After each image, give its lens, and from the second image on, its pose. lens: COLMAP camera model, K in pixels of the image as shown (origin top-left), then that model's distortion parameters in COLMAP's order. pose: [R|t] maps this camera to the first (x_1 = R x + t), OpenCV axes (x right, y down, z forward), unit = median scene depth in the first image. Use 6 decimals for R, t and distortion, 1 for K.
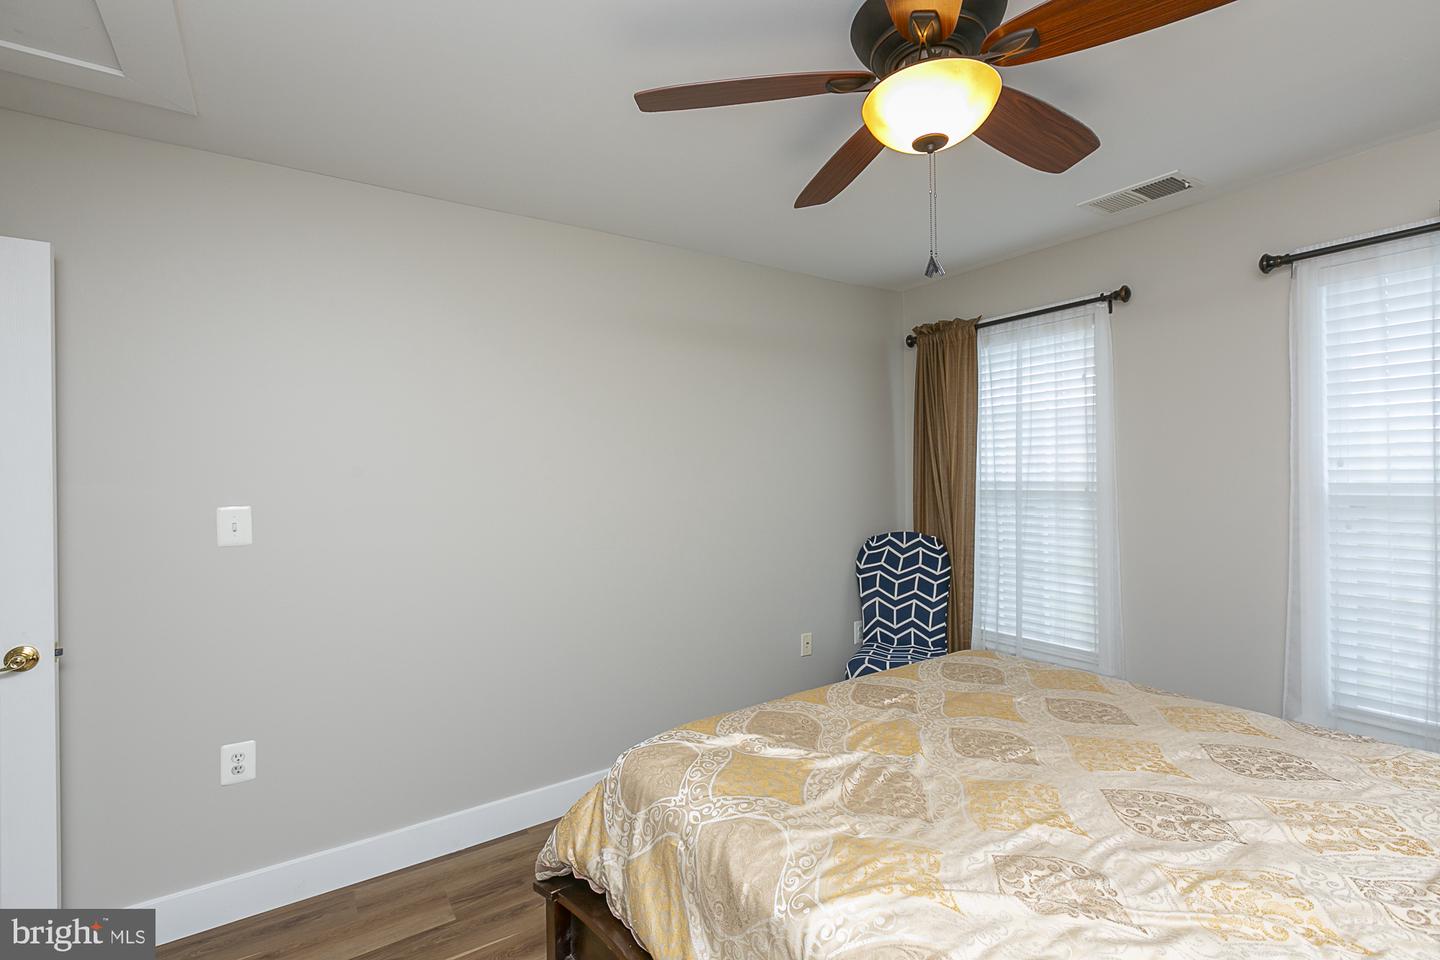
lens RADIAL K [[654.4, 0, 716.4], [0, 654.4, 474.3], [0, 0, 1]] dist [-0.000485, 0.000011]
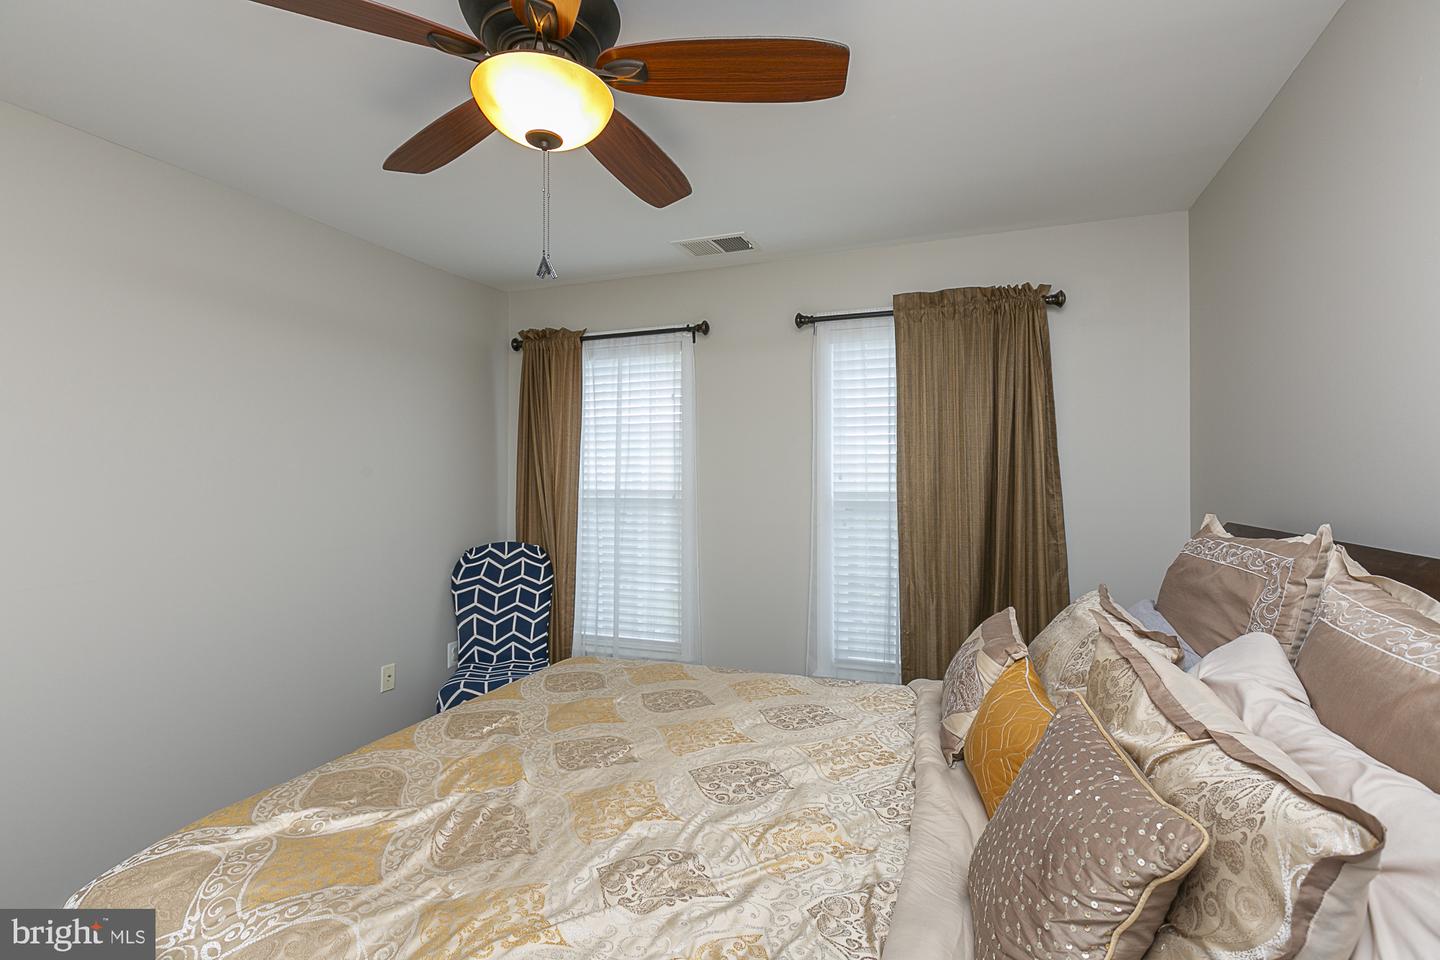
lens RADIAL K [[654.7, 0, 745.3], [0, 654.7, 470.9], [0, 0, 1]] dist [0.001317, -0.000498]
pose [[0.806829, 0.020094, 0.590443, 0.004131], [-0.010148, 0.999745, -0.020156, -0.000256], [-0.590698, 0.010270, 0.806827, 0.040374]]
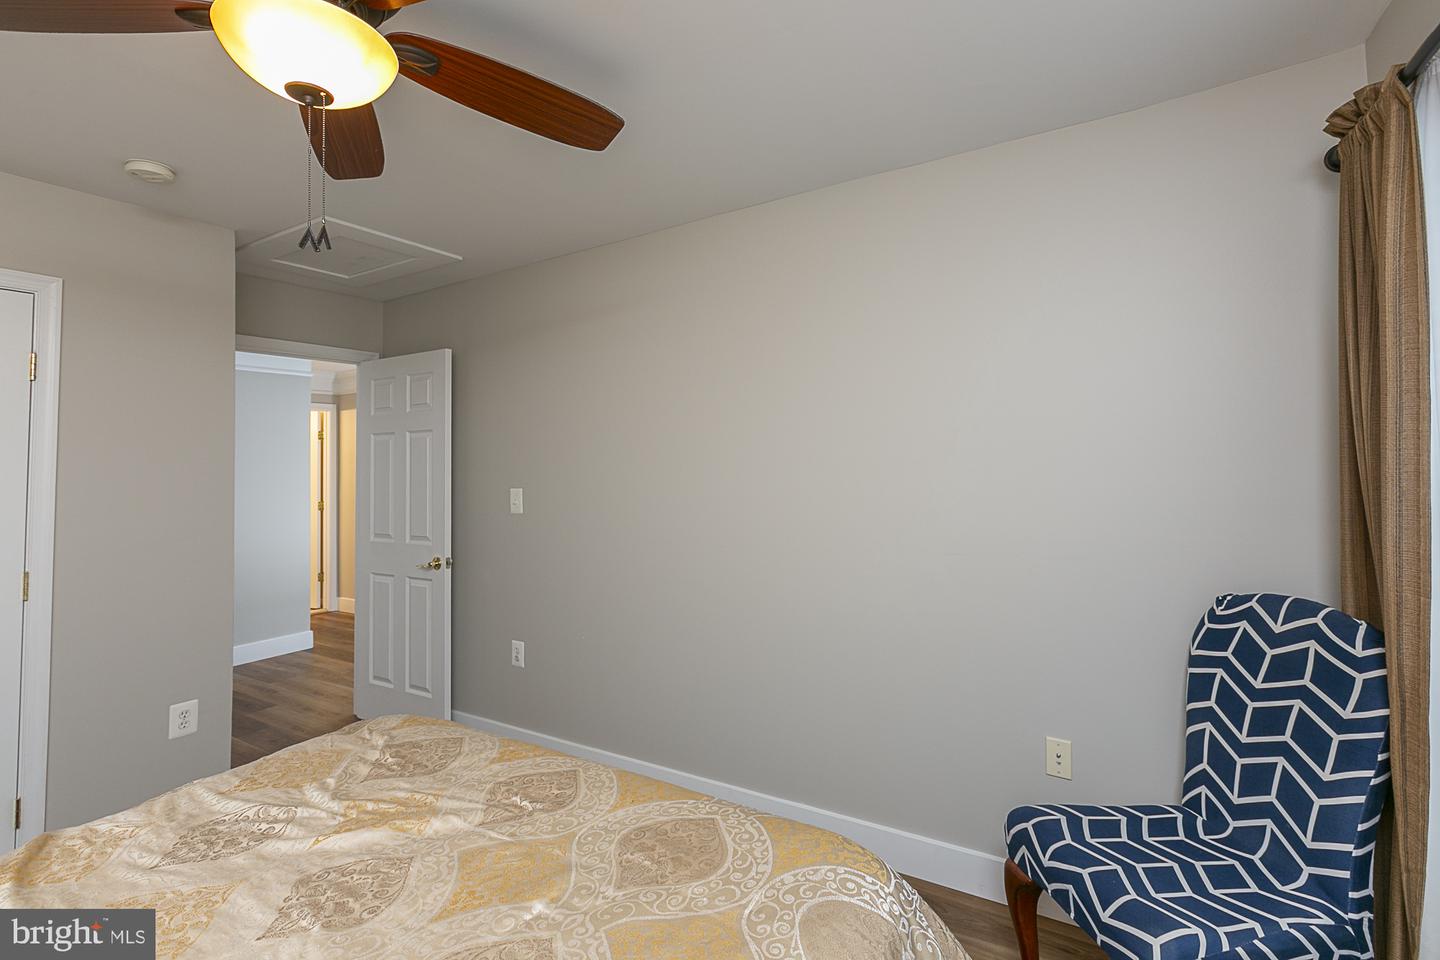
lens RADIAL K [[652.3, 0, 723.1], [0, 652.3, 429.9], [0, 0, 1]] dist [-0.001405, -0.000850]
pose [[0.422230, -0.038604, -0.905667, 1.064056], [0.017545, 0.999254, -0.034413, -0.035000], [0.906319, -0.001360, 0.422592, 0.933305]]
